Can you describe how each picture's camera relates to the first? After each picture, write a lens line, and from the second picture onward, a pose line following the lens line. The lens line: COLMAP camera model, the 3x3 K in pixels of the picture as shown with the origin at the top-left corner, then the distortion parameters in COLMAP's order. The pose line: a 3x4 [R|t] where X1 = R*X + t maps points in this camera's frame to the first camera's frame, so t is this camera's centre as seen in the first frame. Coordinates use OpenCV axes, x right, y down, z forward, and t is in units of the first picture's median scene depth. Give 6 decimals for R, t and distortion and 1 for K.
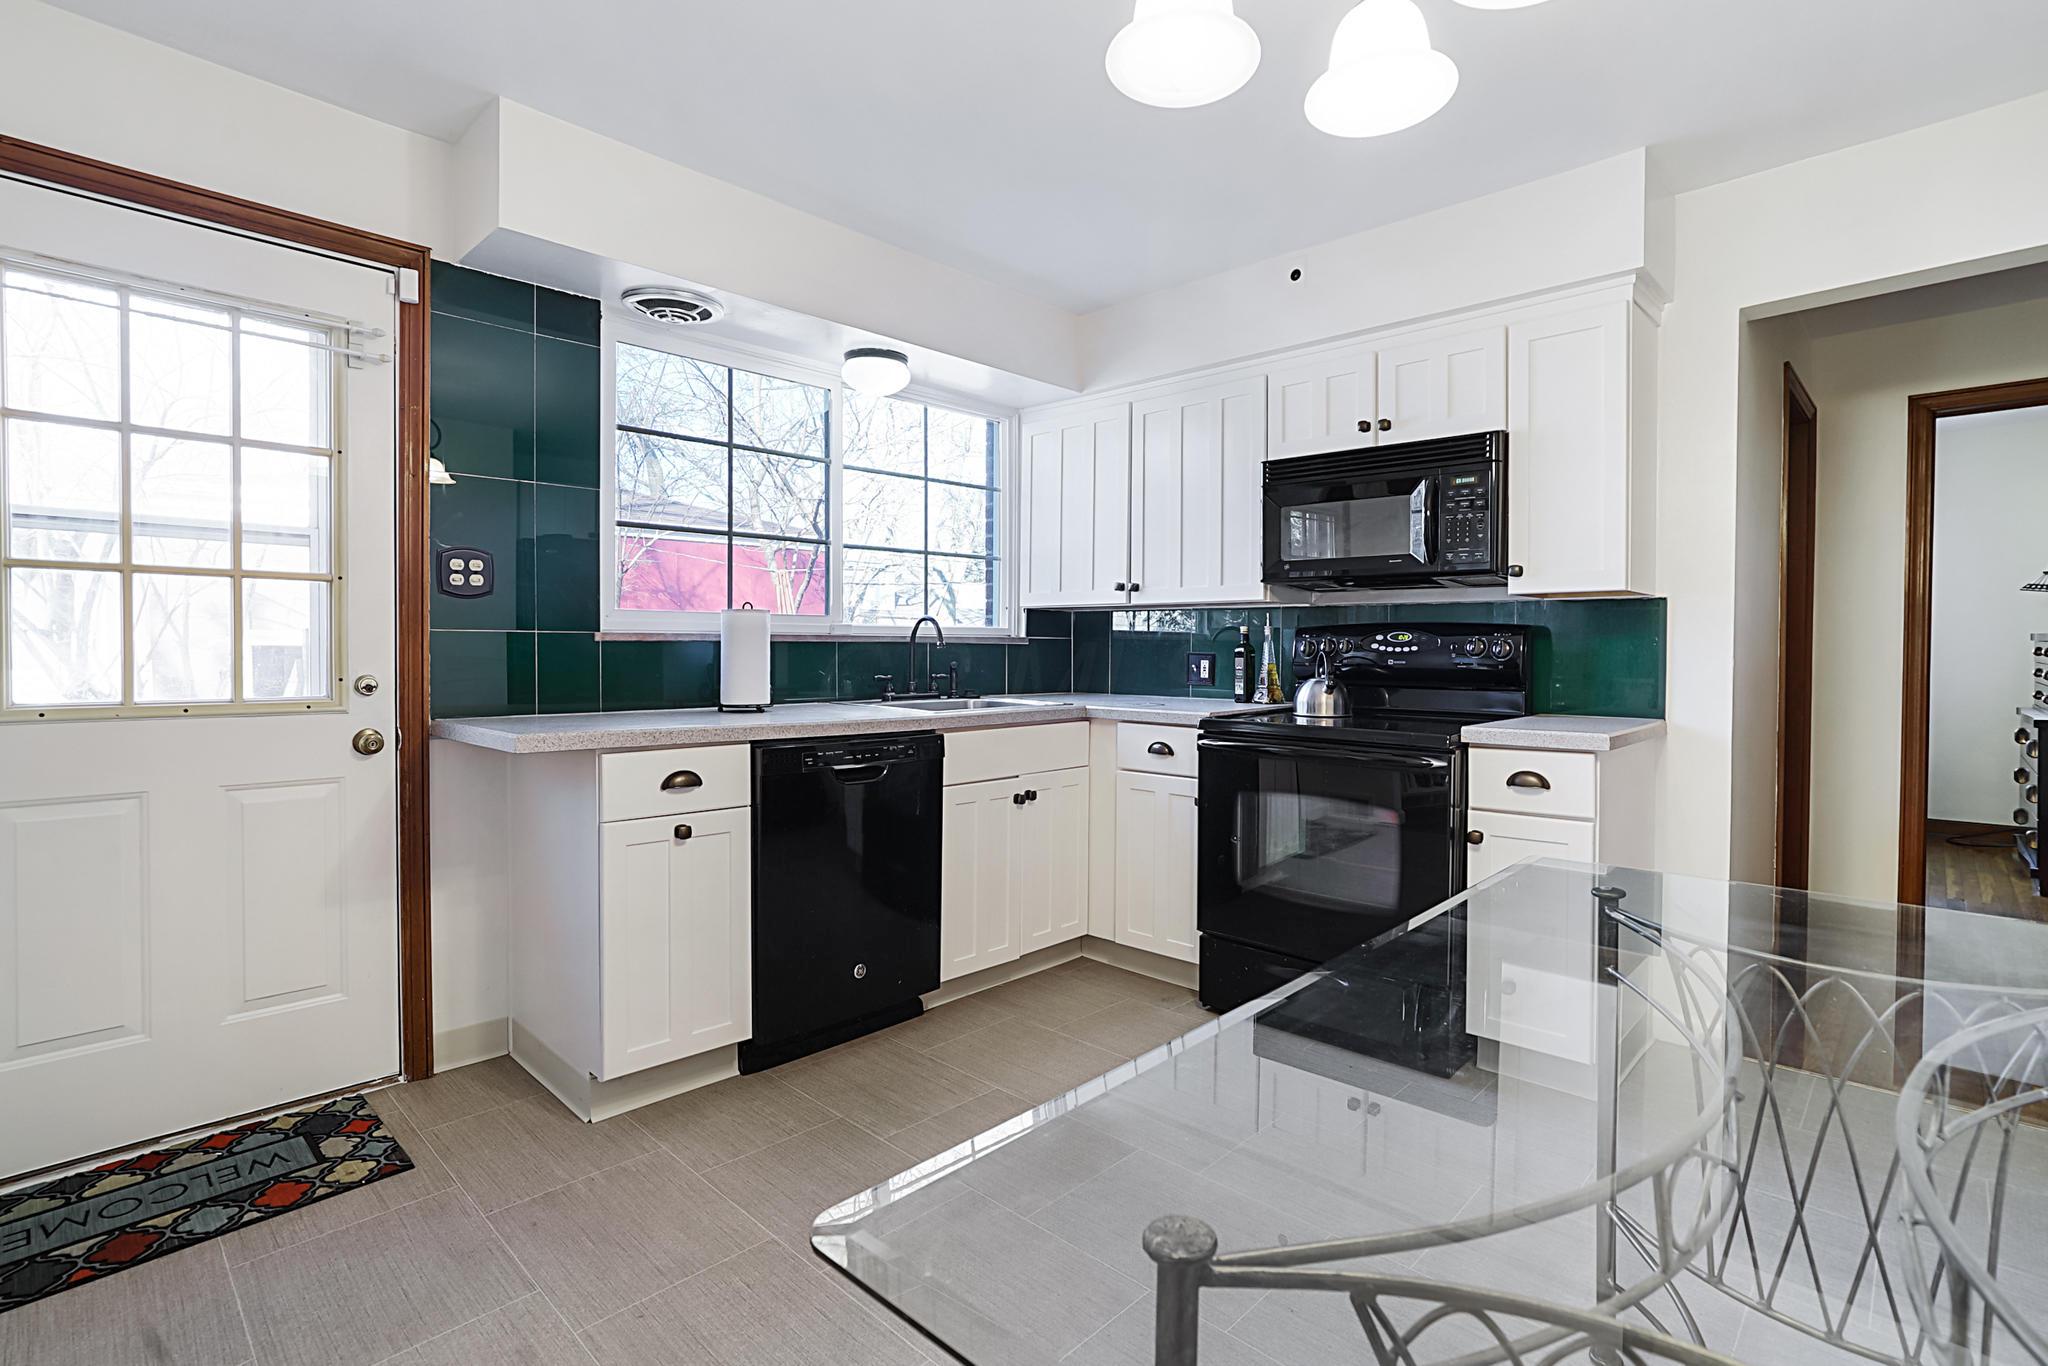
lens RADIAL K [[982.8, 0, 1041.8], [0, 982.8, 657.7], [0, 0, 1]] dist [-0.019350, 0.007630]
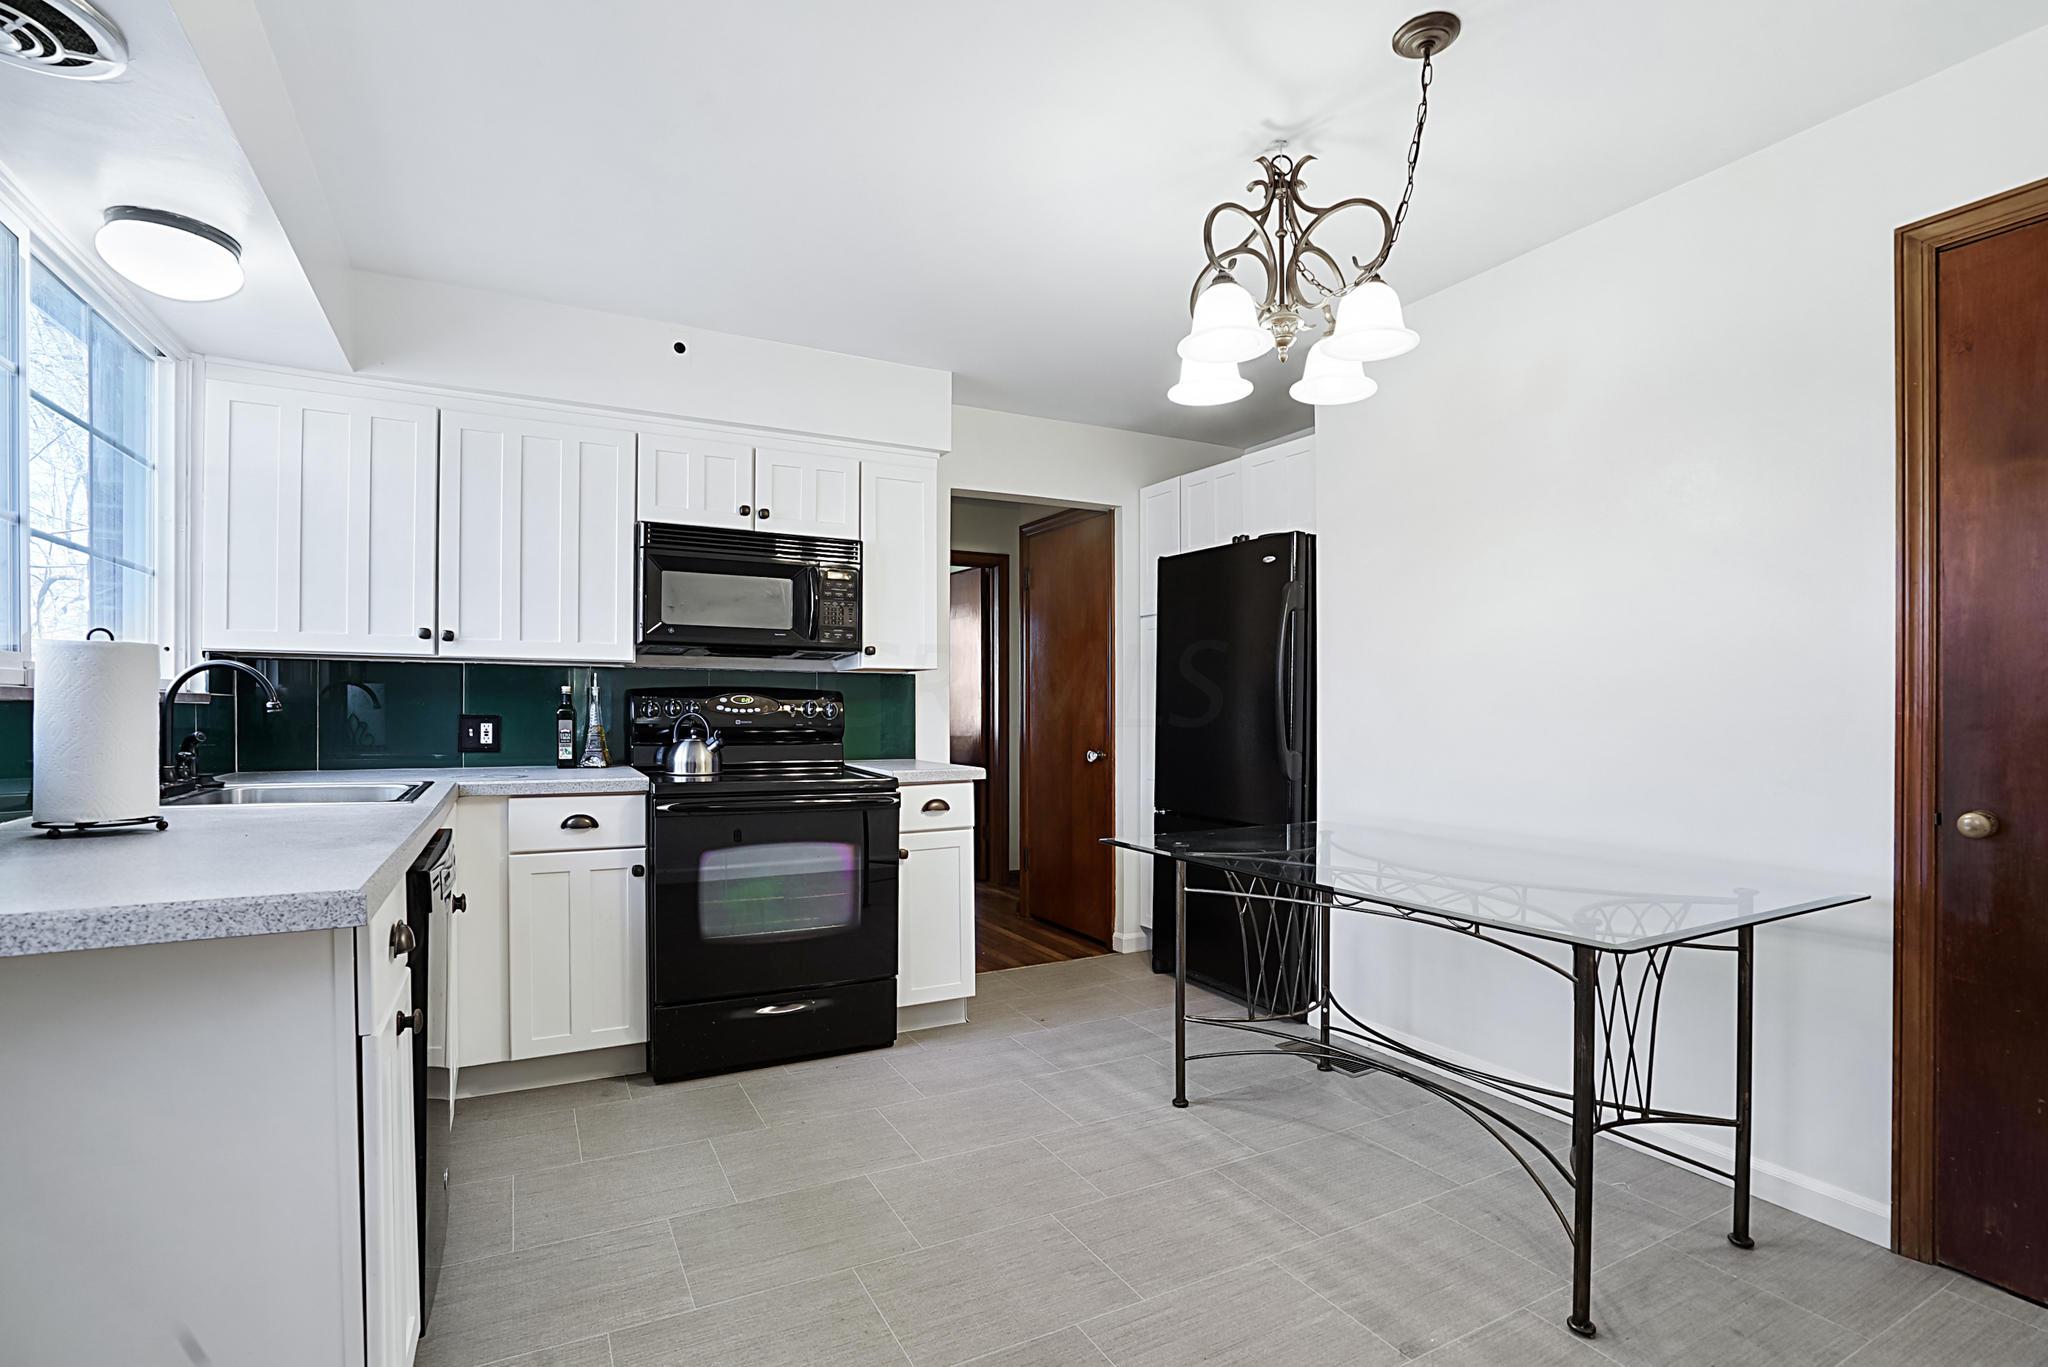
lens RADIAL K [[982.8, 0, 999.1], [0, 982.8, 707.5], [0, 0, 1]] dist [-0.019350, 0.007630]
pose [[0.345668, -0.001492, 0.938356, -0.601814], [0.007263, 0.999973, -0.001085, -0.008849], [-0.938329, 0.007190, 0.345670, 0.336626]]
